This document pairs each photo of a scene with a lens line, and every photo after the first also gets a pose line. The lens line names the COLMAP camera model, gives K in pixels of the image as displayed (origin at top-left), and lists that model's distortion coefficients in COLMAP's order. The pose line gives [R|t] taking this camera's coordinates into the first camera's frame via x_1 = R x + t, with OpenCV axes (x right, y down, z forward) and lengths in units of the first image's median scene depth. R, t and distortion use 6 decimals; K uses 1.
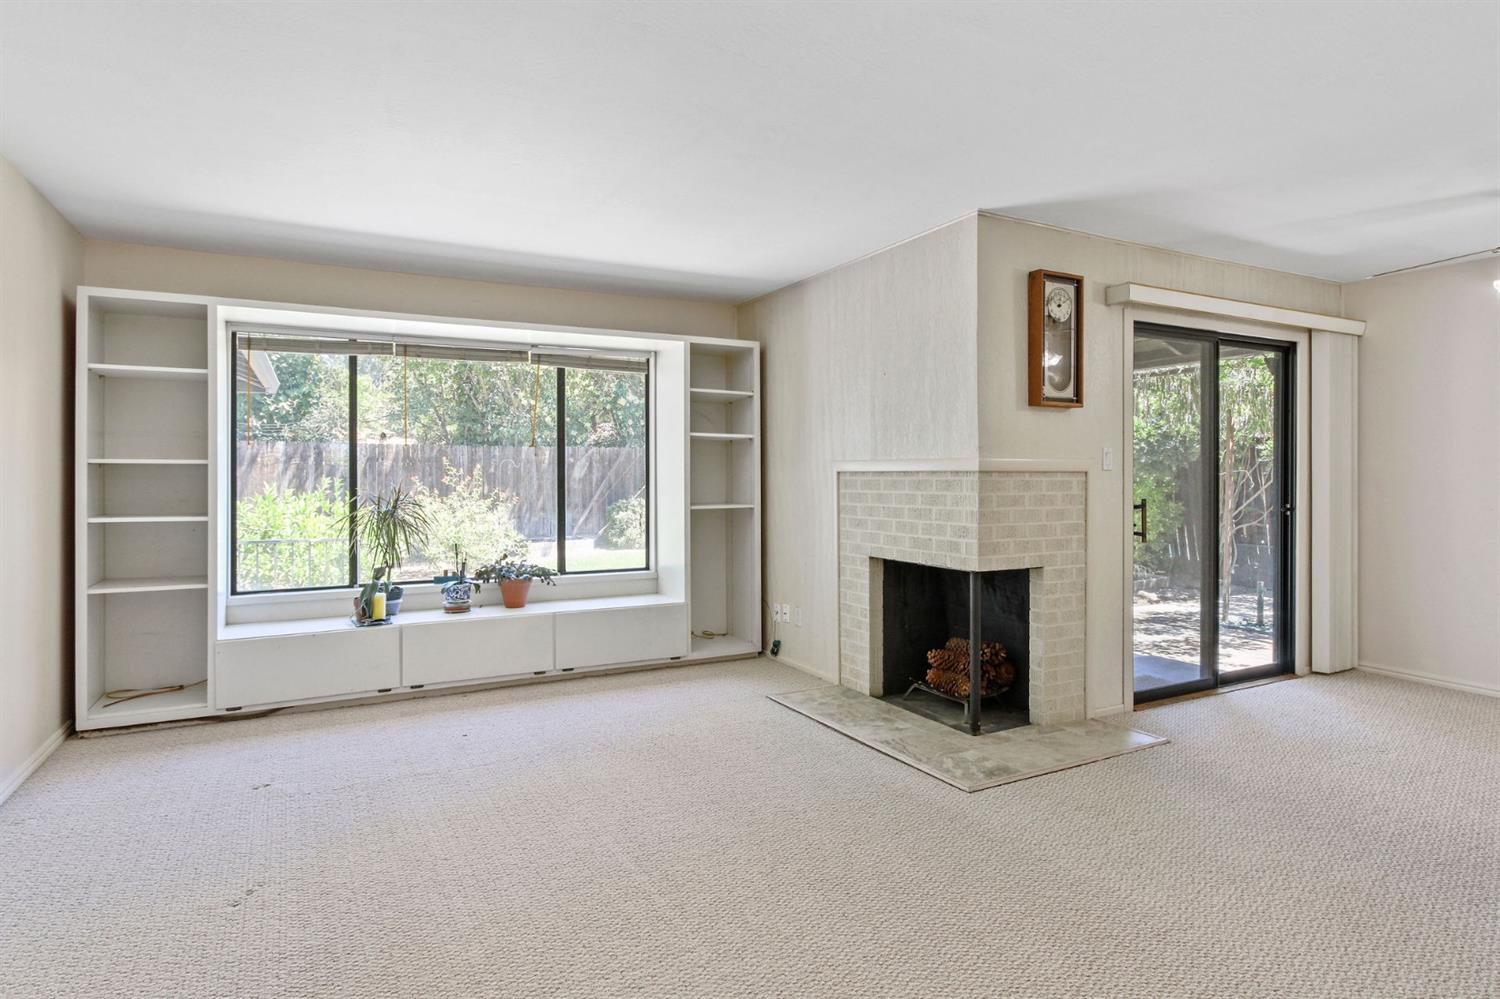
lens RADIAL K [[815.5, 0, 755.0], [0, 815.5, 492.2], [0, 0, 1]] dist [-0.003728, 0.000342]
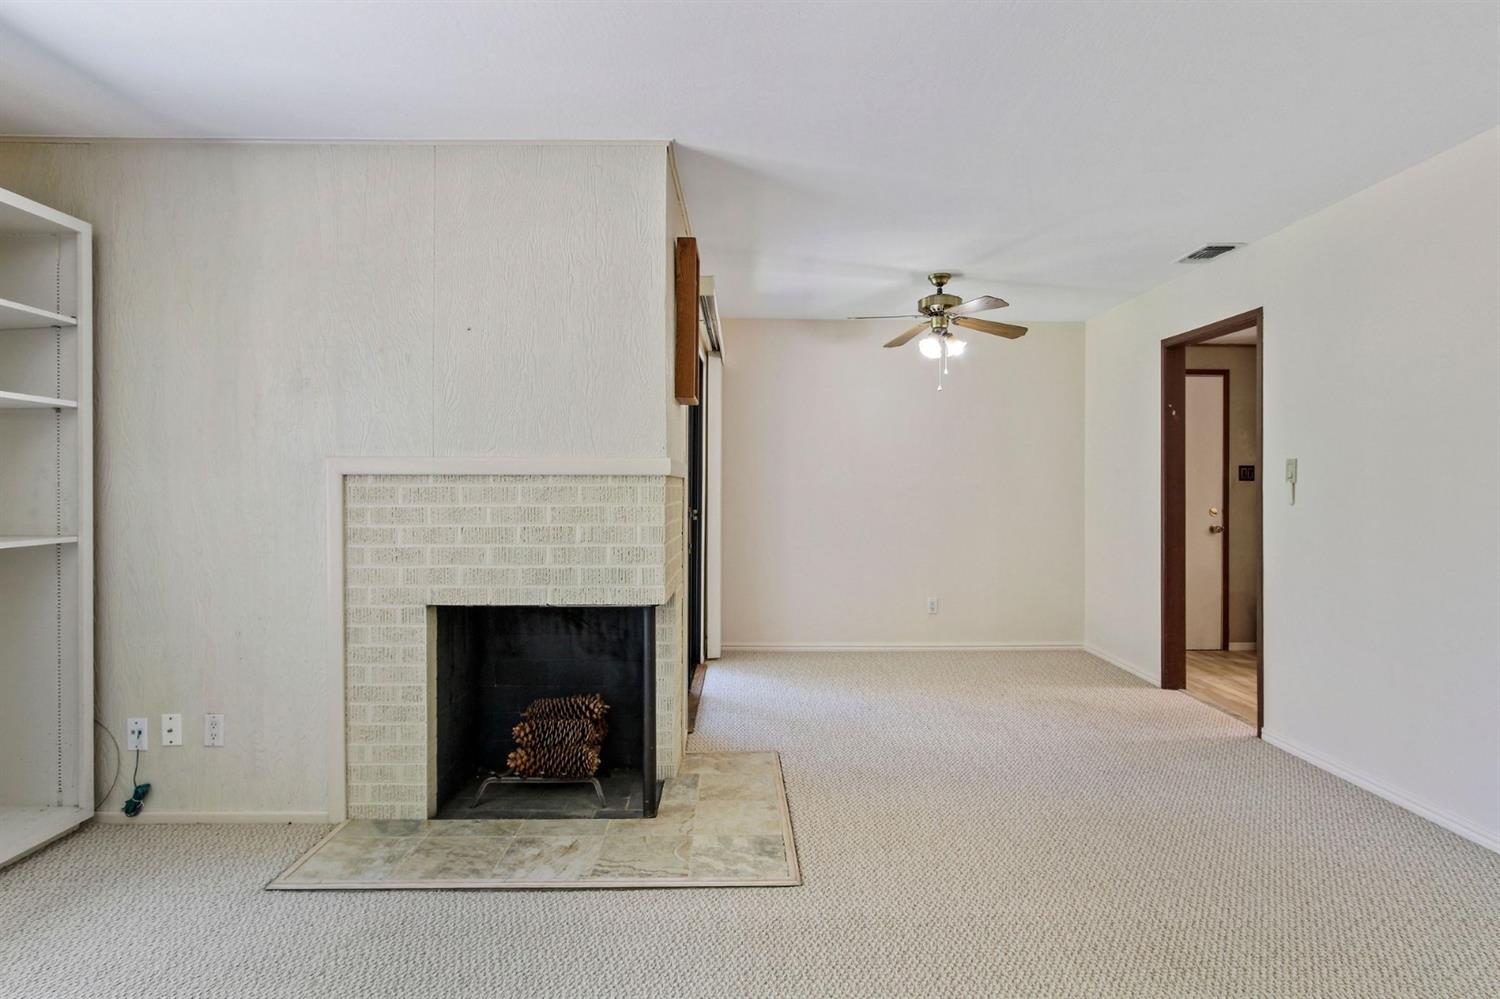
lens RADIAL K [[815.5, 0, 749.9], [0, 815.5, 496.5], [0, 0, 1]] dist [-0.003728, 0.000342]
pose [[0.468440, -0.009366, 0.883446, -0.334245], [0.015517, 0.999877, 0.002372, -0.005705], [-0.883359, 0.012597, 0.468527, 0.500687]]
